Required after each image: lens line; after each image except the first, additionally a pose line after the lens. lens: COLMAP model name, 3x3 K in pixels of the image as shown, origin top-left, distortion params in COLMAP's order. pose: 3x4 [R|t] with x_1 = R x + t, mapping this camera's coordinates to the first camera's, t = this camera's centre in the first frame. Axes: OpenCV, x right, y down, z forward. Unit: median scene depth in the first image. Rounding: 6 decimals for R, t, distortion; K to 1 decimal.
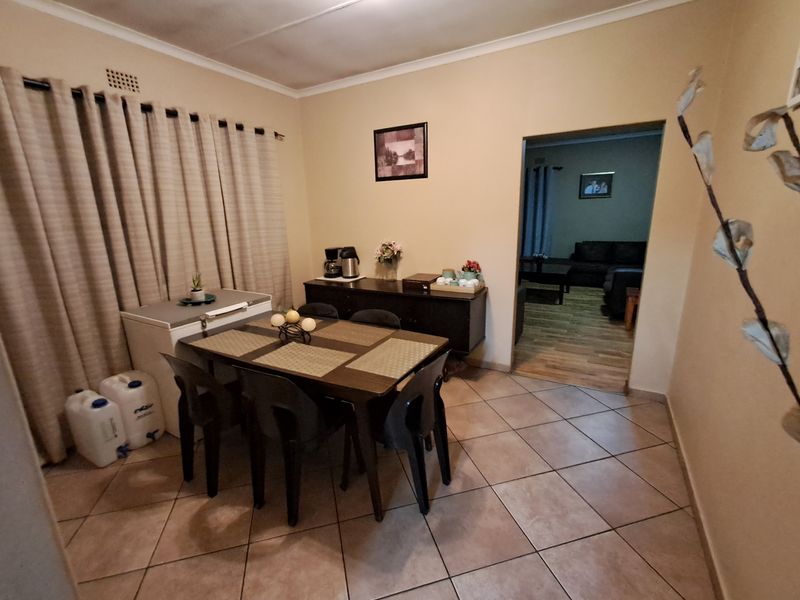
lens RADIAL K [[361.4, 0, 398.0], [0, 361.4, 303.3], [0, 0, 1]] dist [0.001779, 0.000013]
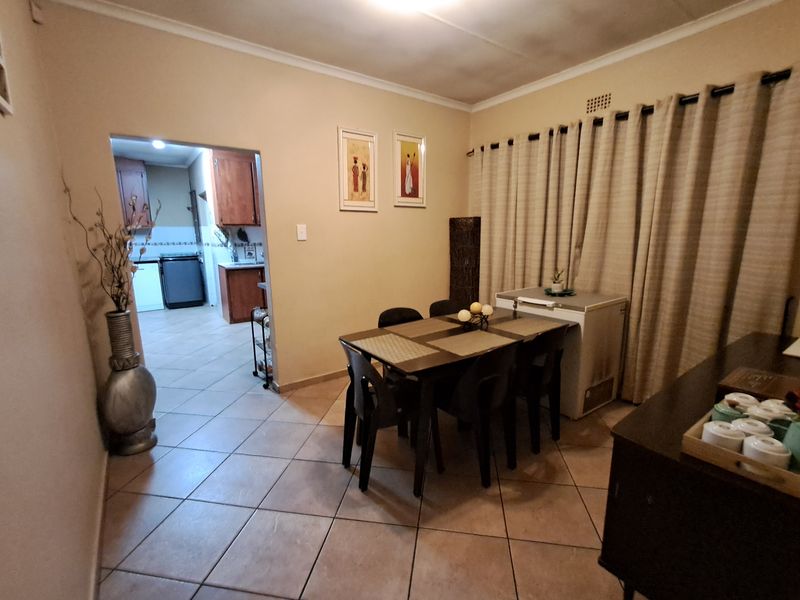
lens RADIAL K [[361.4, 0, 398.0], [0, 361.4, 303.3], [0, 0, 1]] dist [0.001779, 0.000013]
pose [[-0.412922, 0.208959, -0.886471, 0.788236], [-0.203936, 0.927397, 0.313600, -0.274847], [0.887640, 0.310276, -0.340329, 1.153280]]
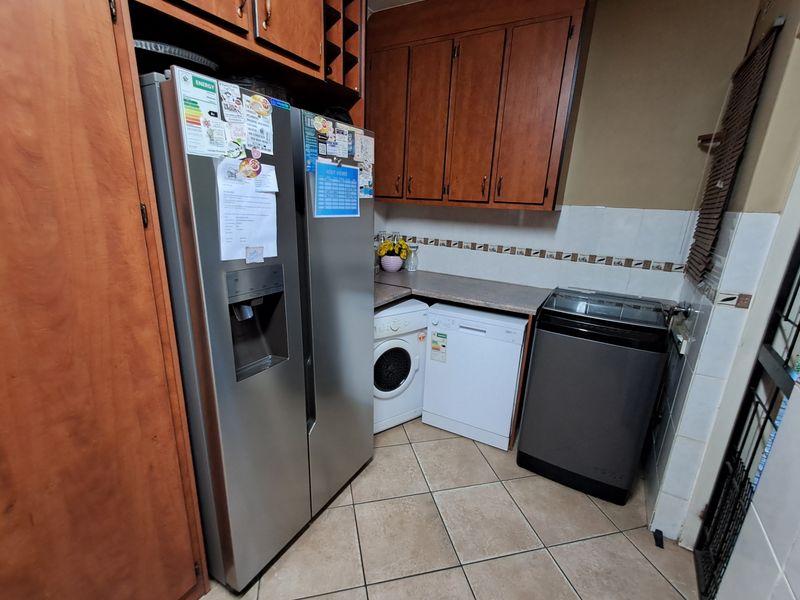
lens RADIAL K [[361.4, 0, 398.0], [0, 361.4, 303.3], [0, 0, 1]] dist [0.001779, 0.000013]
pose [[-0.999124, -0.018771, 0.037390, -0.642609], [0.002197, 0.868929, 0.494933, 0.191689], [-0.041780, 0.494581, -0.868127, -0.703370]]
